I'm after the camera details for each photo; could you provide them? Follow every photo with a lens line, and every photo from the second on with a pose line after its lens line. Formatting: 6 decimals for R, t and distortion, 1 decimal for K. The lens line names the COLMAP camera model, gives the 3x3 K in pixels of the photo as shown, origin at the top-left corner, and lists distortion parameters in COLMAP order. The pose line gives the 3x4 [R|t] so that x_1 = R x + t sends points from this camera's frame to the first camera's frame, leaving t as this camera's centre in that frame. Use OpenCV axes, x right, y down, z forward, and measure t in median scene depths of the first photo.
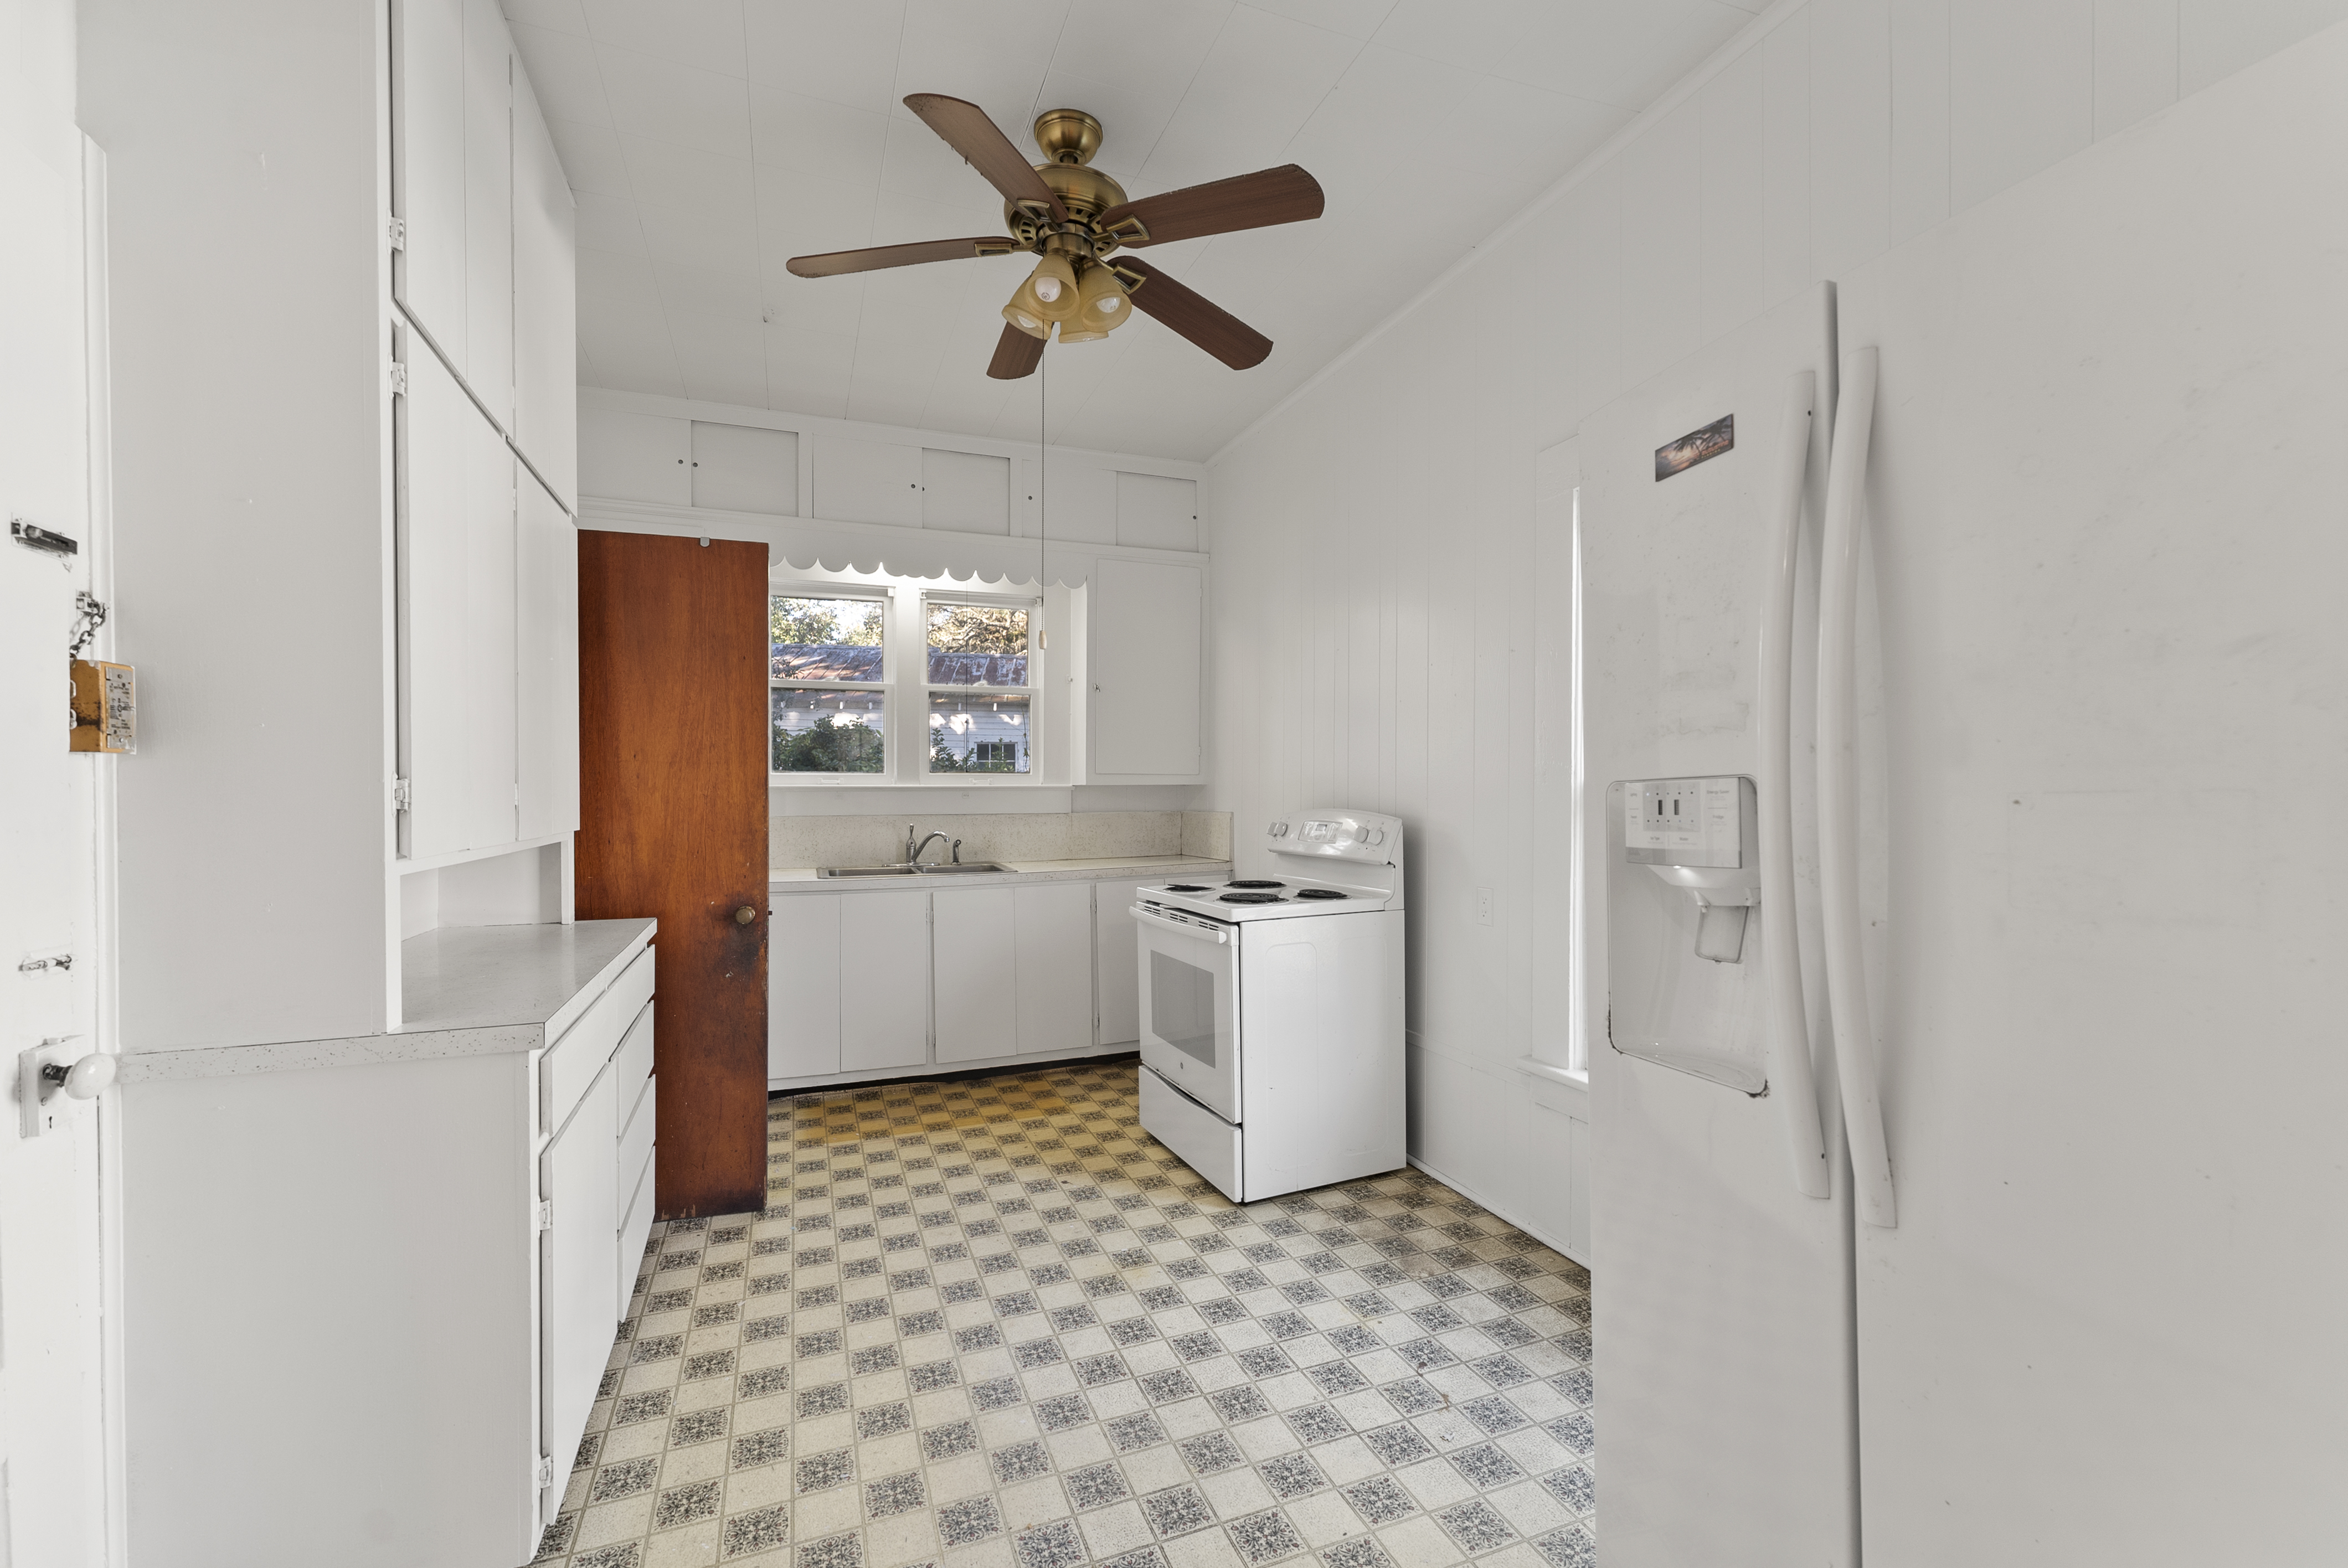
lens RADIAL K [[970.7, 0, 1180.5], [0, 970.7, 801.5], [0, 0, 1]] dist [-0.000544, -0.000002]
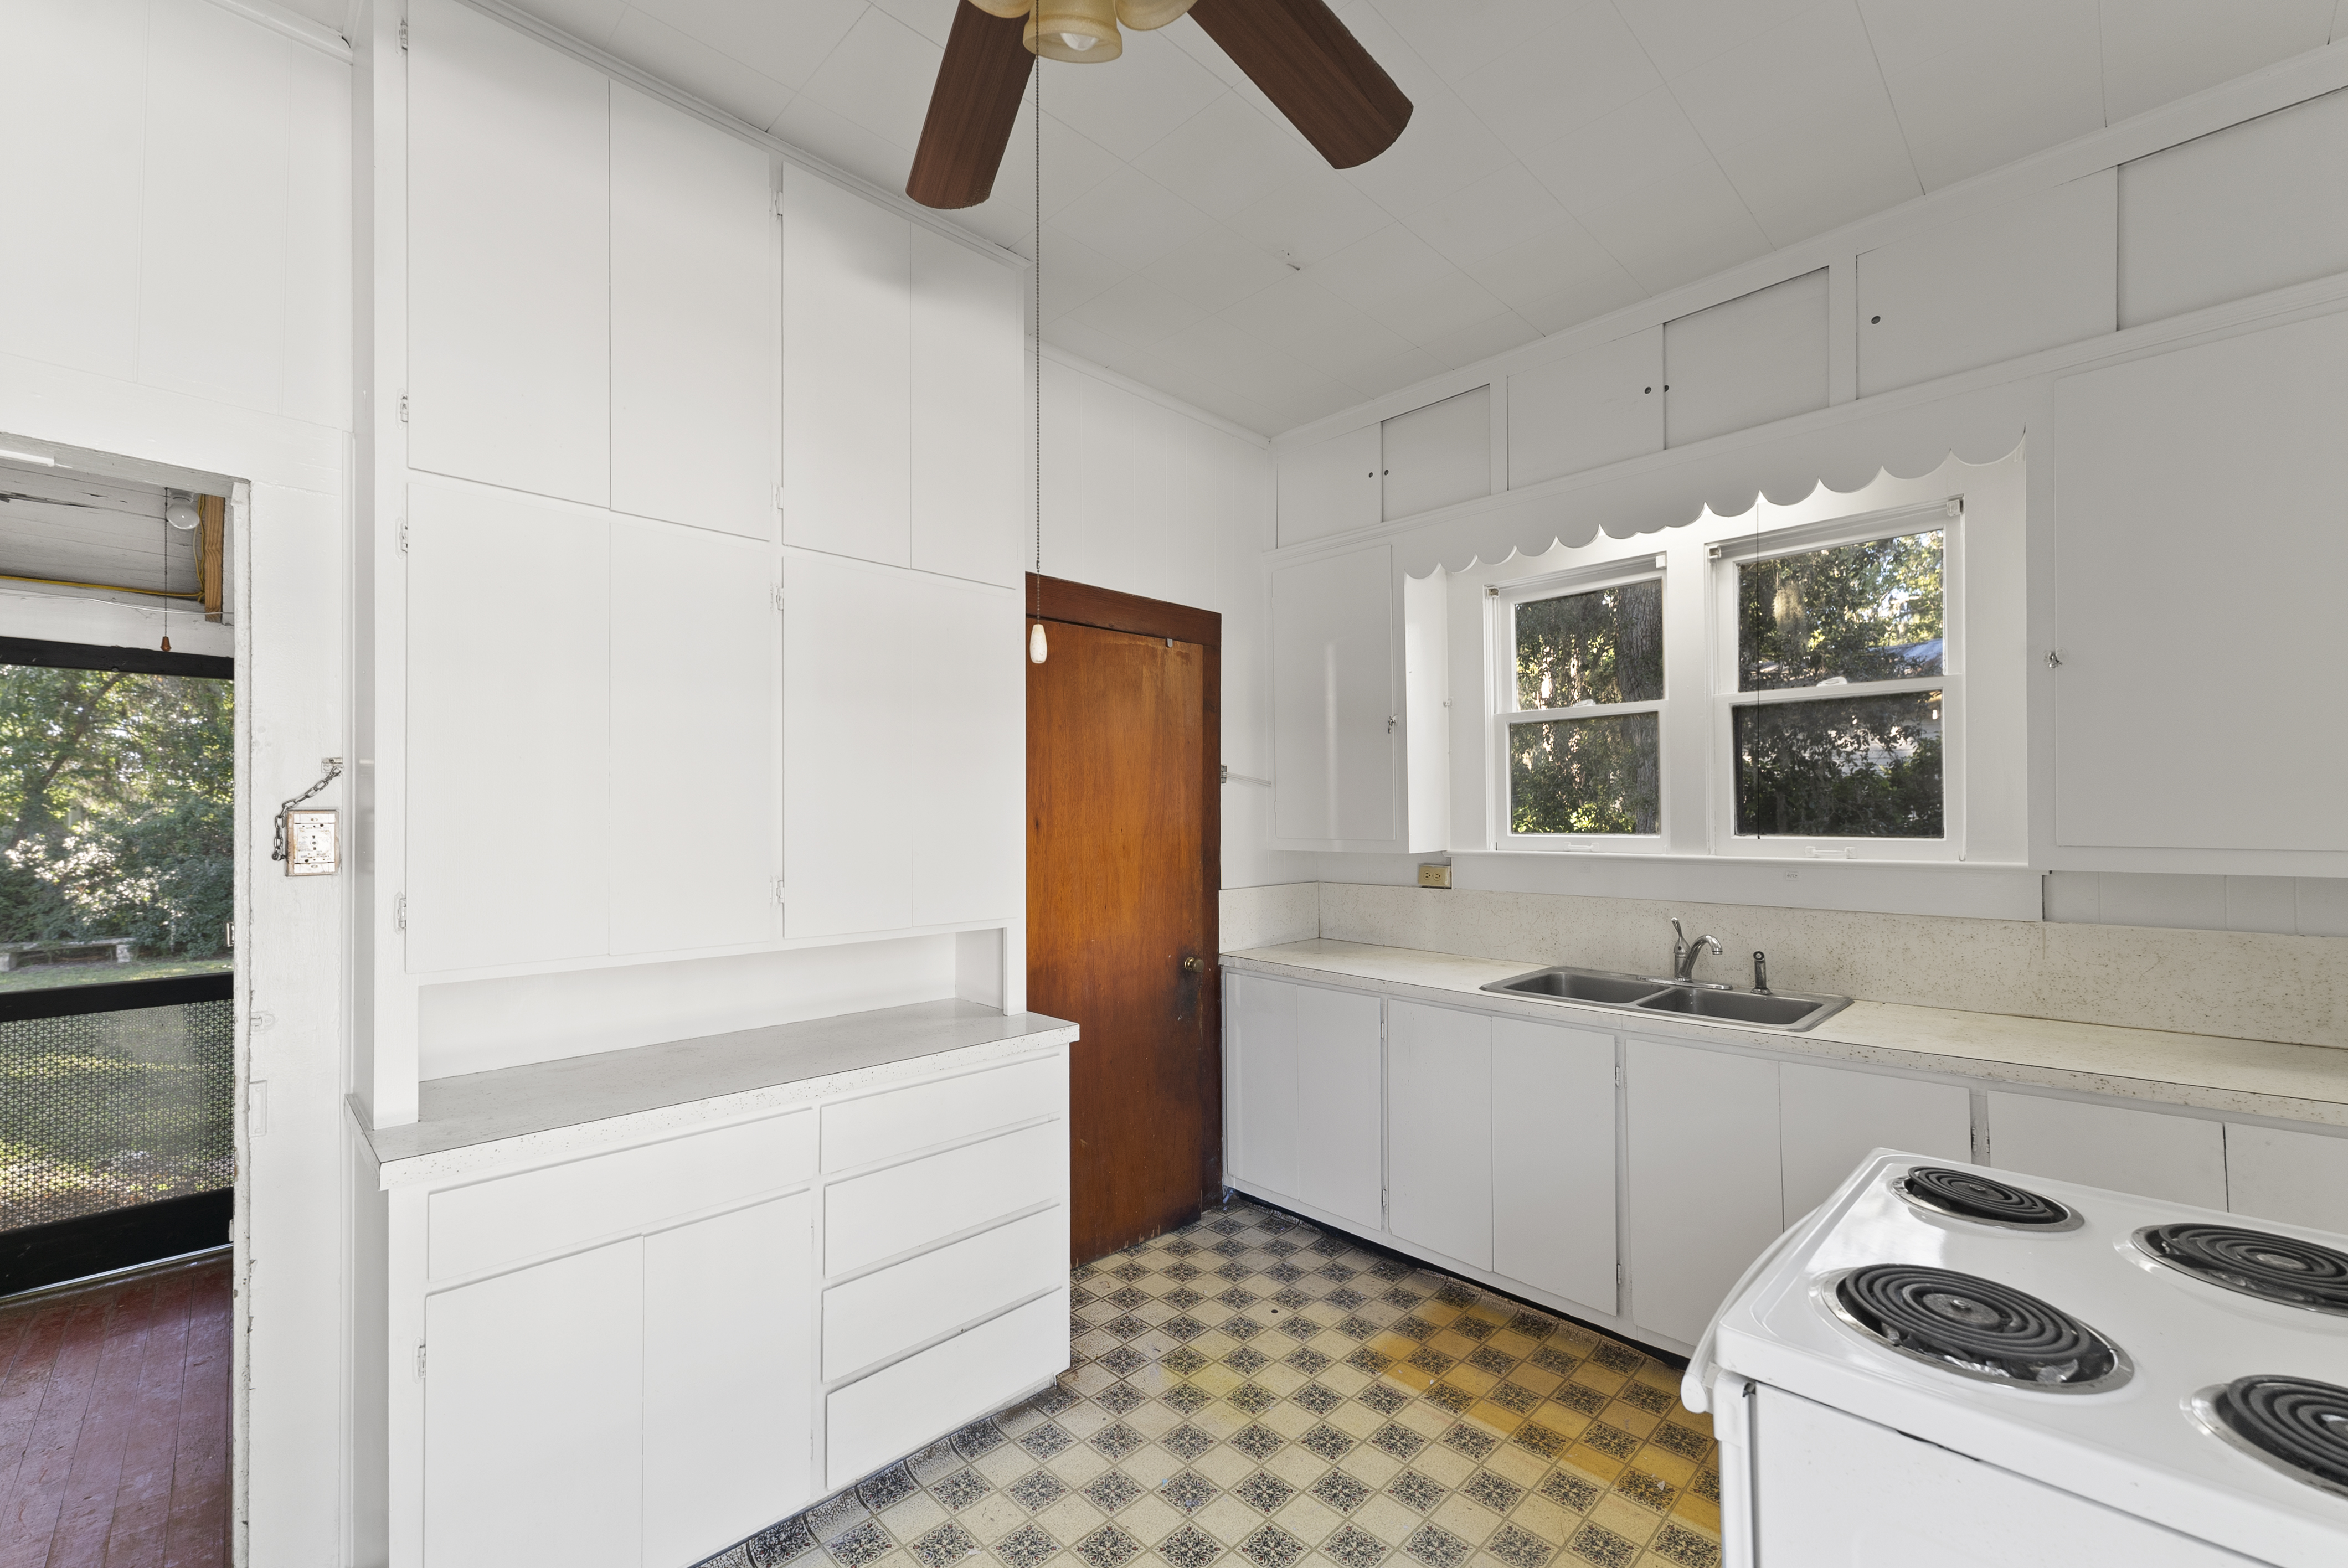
lens RADIAL K [[965.5, 0, 1162.4], [0, 965.5, 806.7], [0, 0, 1]] dist [-0.002855, -0.000681]
pose [[0.384689, -0.007828, -0.923013, 0.228536], [-0.008565, 0.999891, -0.012050, -0.051375], [0.923006, 0.012541, 0.384580, 0.582917]]
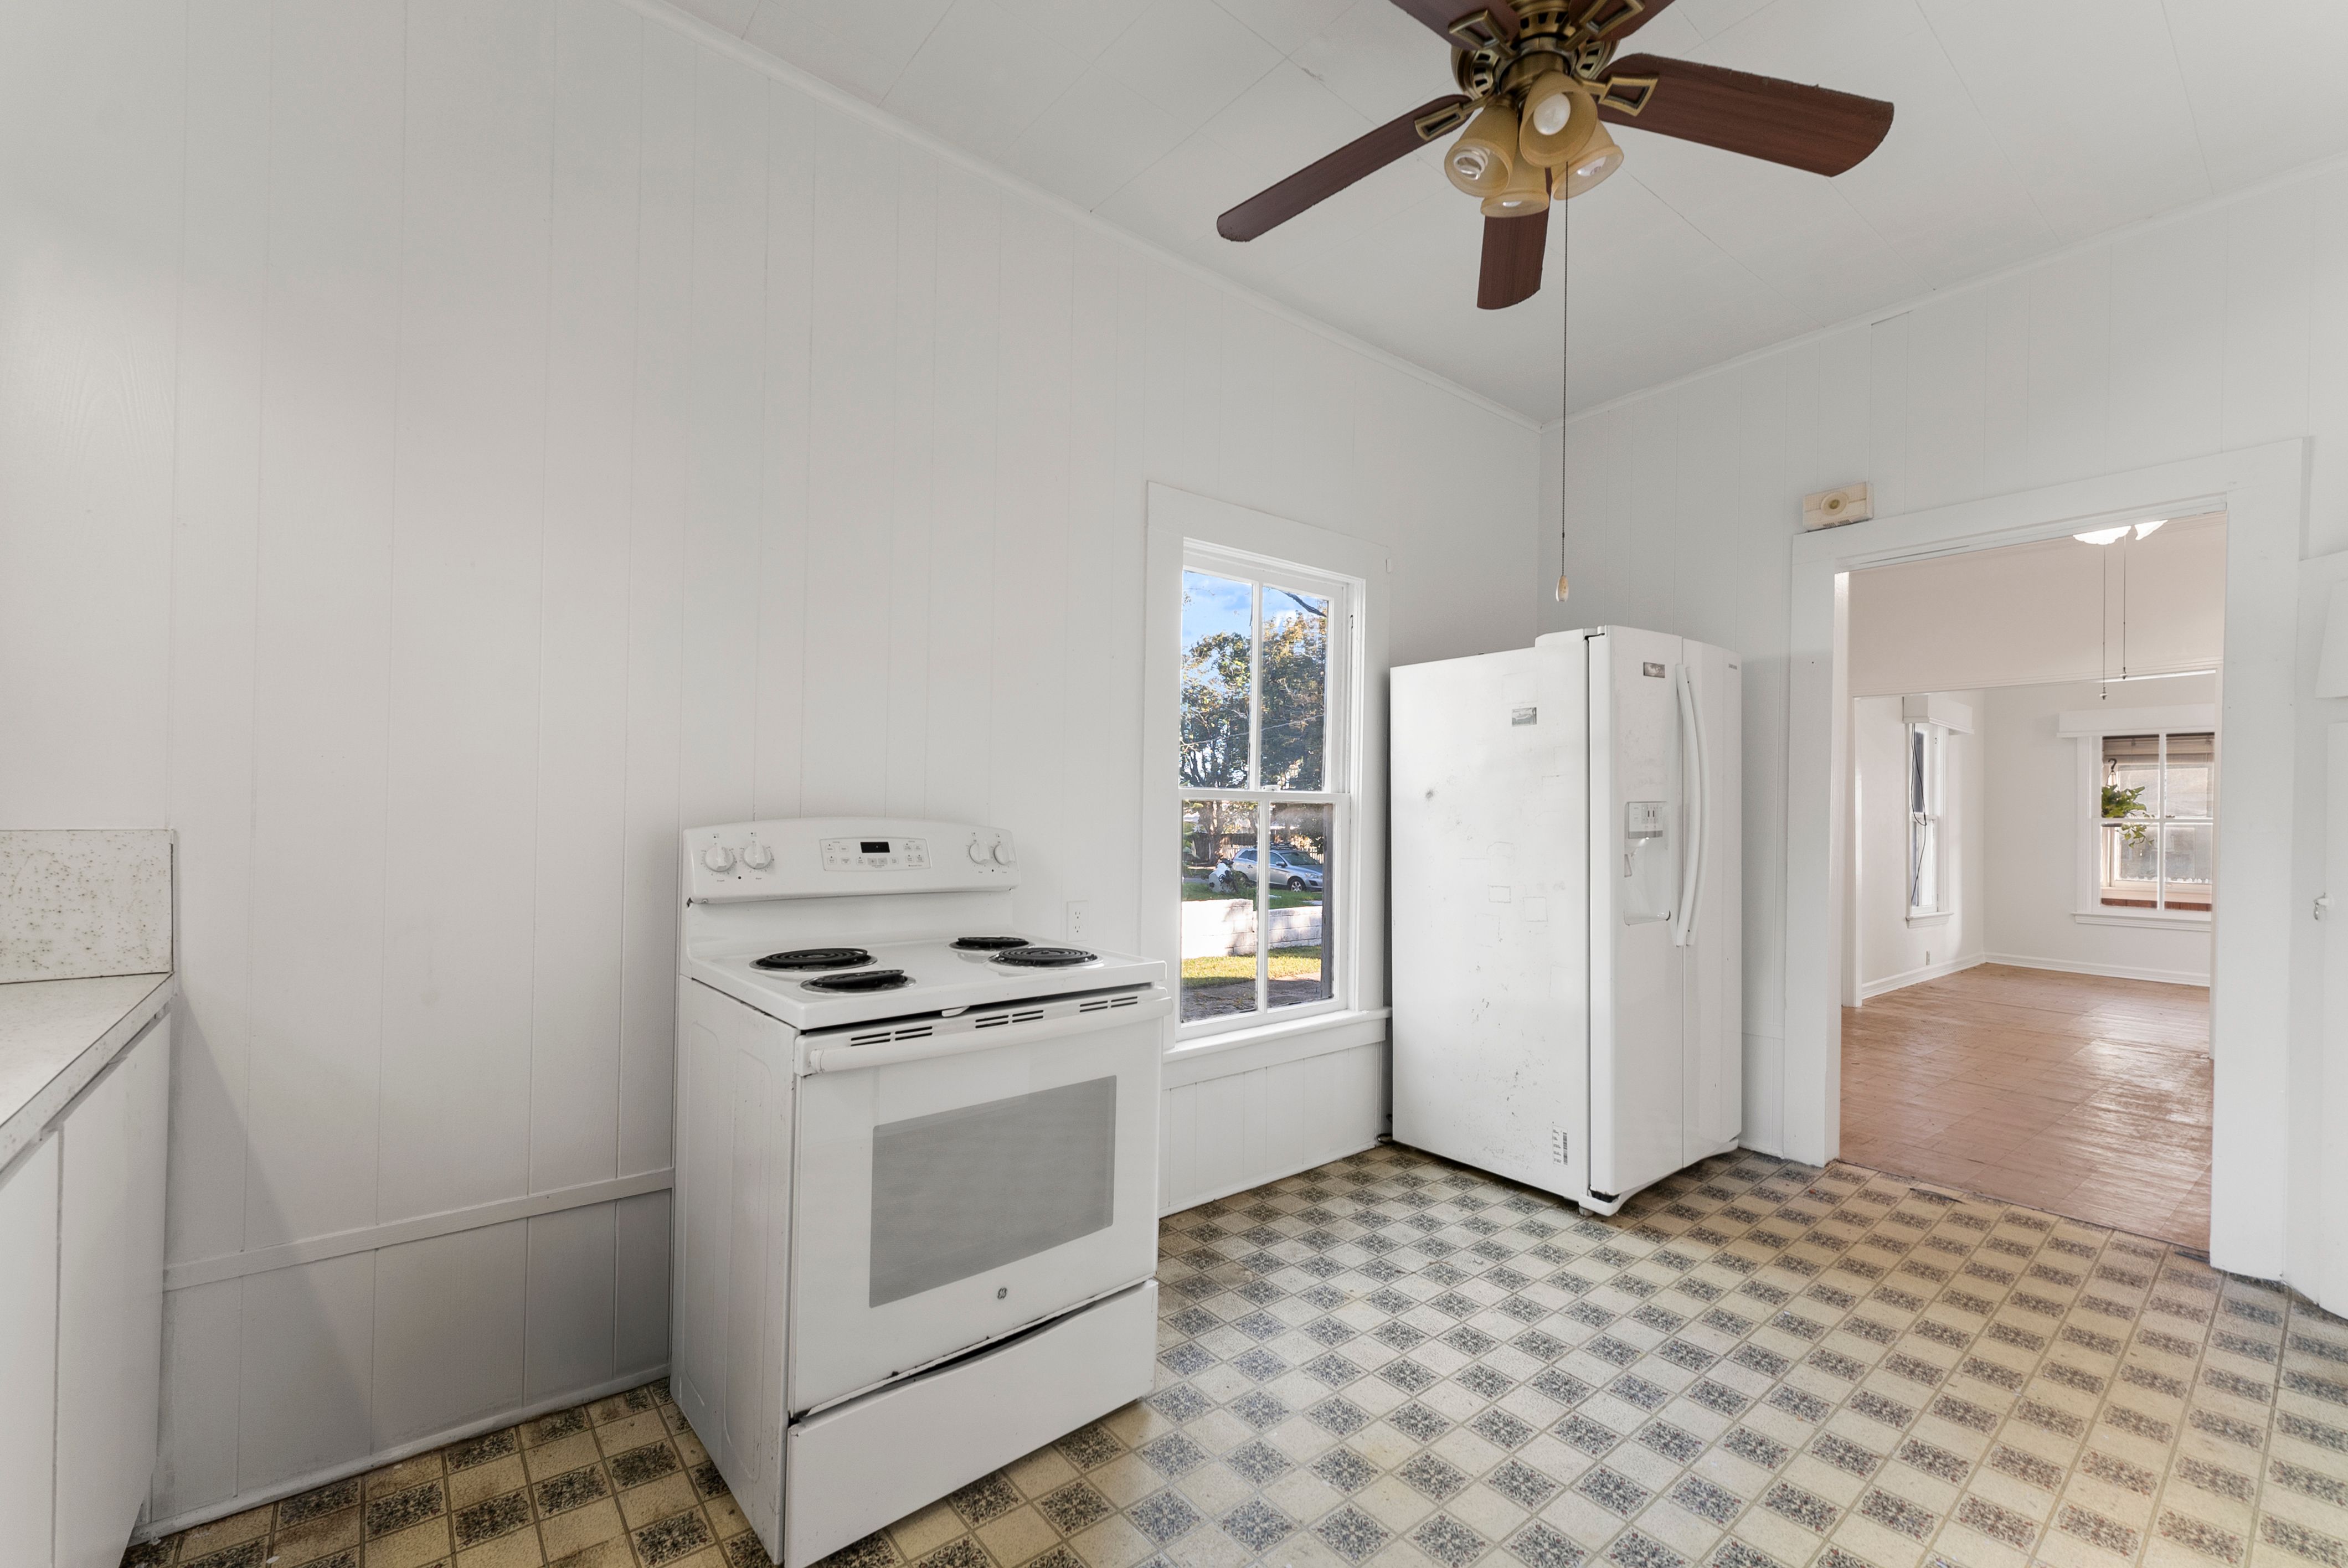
lens RADIAL K [[970.2, 0, 1179.6], [0, 970.2, 813.4], [0, 0, 1]] dist [0.000815, 0.000010]
pose [[-0.301843, 0.001423, 0.953357, -0.511580], [-0.003841, 0.999989, -0.002709, 0.005873], [-0.953350, -0.004479, -0.301834, 1.007601]]
